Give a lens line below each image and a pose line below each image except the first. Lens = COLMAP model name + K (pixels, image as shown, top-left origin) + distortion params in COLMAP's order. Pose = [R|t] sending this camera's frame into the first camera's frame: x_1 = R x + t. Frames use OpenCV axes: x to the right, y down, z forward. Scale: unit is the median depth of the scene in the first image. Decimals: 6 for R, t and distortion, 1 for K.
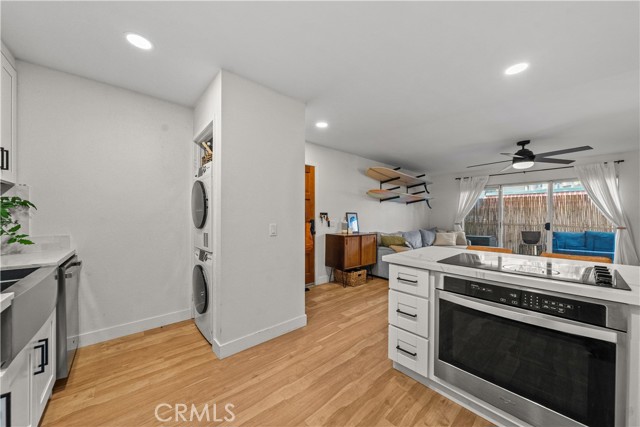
lens RADIAL K [[225.9, 0, 318.3], [0, 225.9, 218.8], [0, 0, 1]] dist [-0.000778, -0.000019]
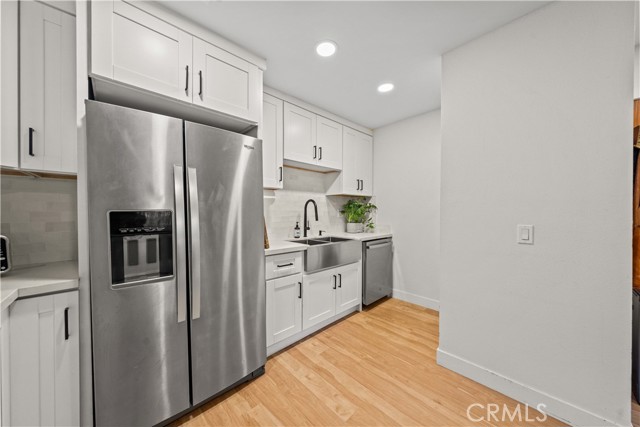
lens RADIAL K [[220.9, 0, 320.0], [0, 220.9, 213.5], [0, 0, 1]] dist [-0.000041, 0.000029]
pose [[0.039293, 0.002598, -0.999224, 0.215230], [-0.005256, 0.999983, 0.002394, -0.004236], [0.999214, 0.005158, 0.039306, 0.211495]]
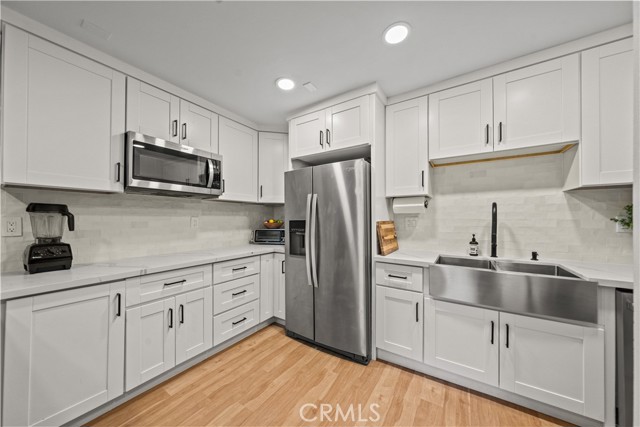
lens RADIAL K [[219.7, 0, 319.7], [0, 219.7, 217.0], [0, 0, 1]] dist [-0.000339, 0.000182]
pose [[-0.963547, -0.005156, -0.267490, 0.022071], [-0.004838, 0.999987, -0.001848, -0.012436], [0.267496, -0.000487, -0.963559, 0.533528]]
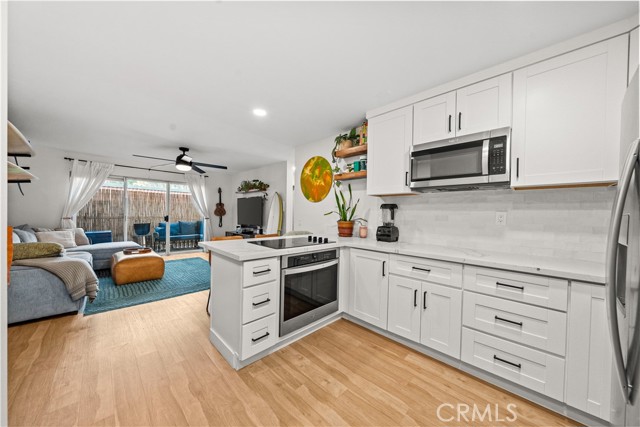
lens RADIAL K [[219.7, 0, 319.7], [0, 219.7, 217.0], [0, 0, 1]] dist [-0.000339, 0.000182]
pose [[-0.068822, -0.017561, 0.997474, -0.264071], [-0.009954, 0.999807, 0.016915, -0.003982], [-0.997579, -0.008764, -0.068984, 0.313514]]
